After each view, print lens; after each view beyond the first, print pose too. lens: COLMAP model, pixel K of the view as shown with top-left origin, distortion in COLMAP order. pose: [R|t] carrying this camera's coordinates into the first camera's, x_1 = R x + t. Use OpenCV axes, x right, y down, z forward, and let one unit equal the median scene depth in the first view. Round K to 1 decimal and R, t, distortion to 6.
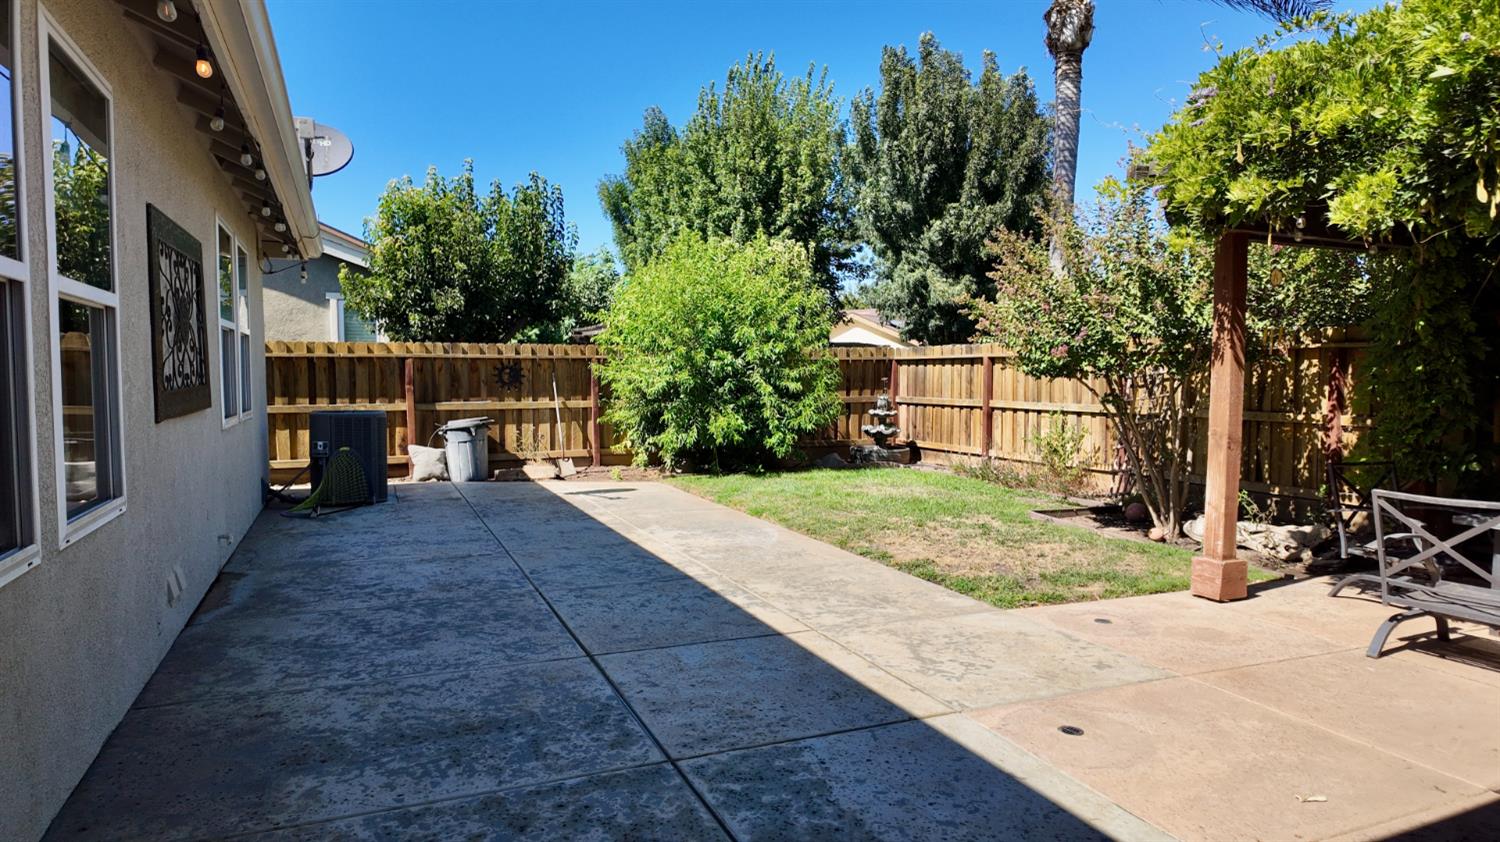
lens RADIAL K [[858.2, 0, 700.1], [0, 858.2, 421.8], [0, 0, 1]] dist [0.000178, 0.001041]
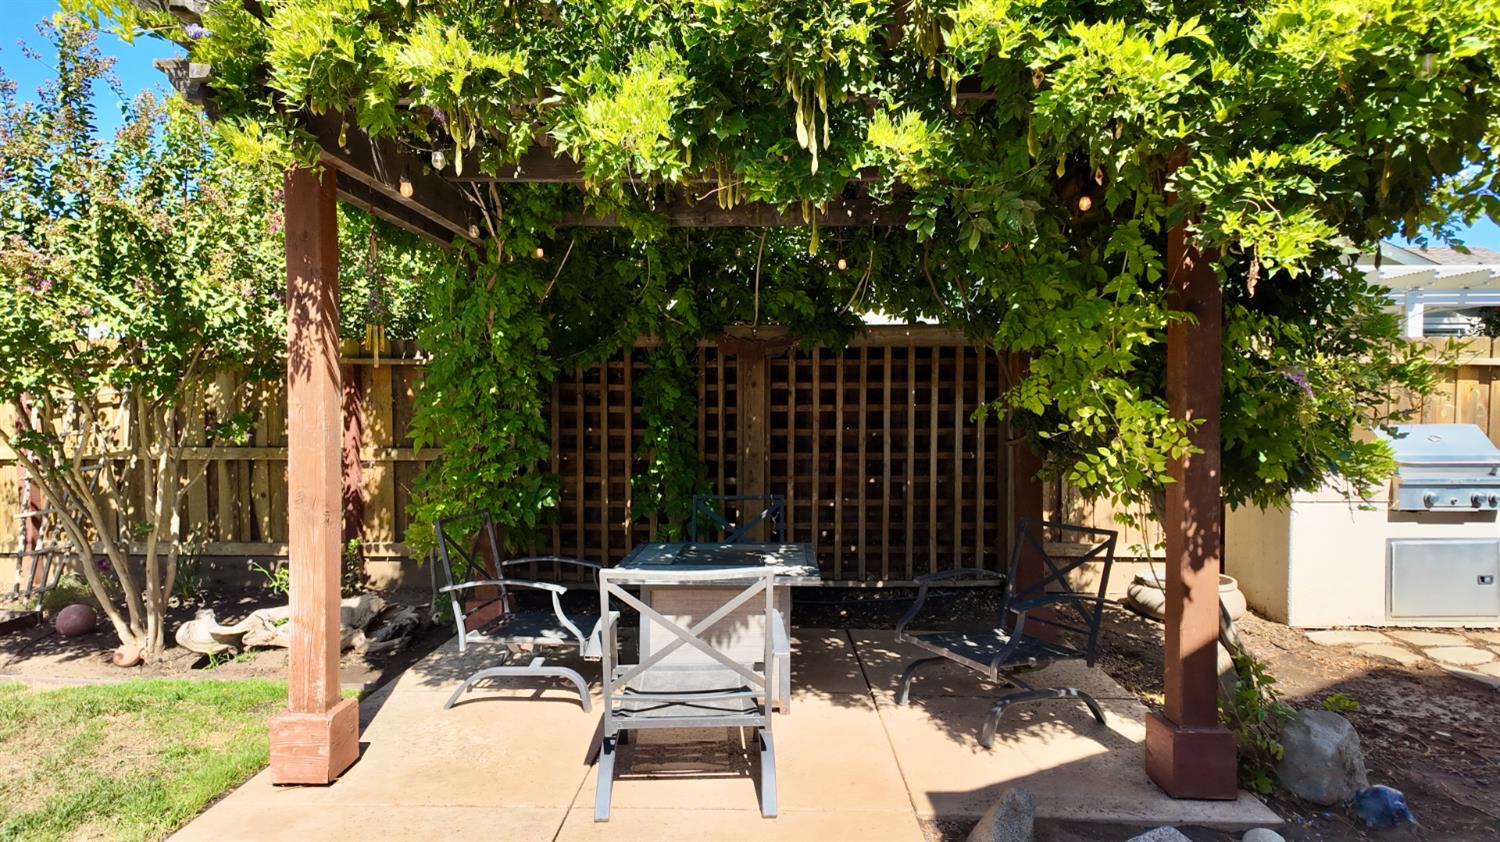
lens RADIAL K [[879.5, 0, 750.0], [0, 879.5, 421.0], [0, 0, 1]] dist [0.107260, -0.093399]
pose [[0.380907, -0.025899, 0.924251, 0.063131], [0.053595, 0.998545, 0.005894, -0.011181], [-0.923059, 0.047290, 0.381741, 0.202746]]
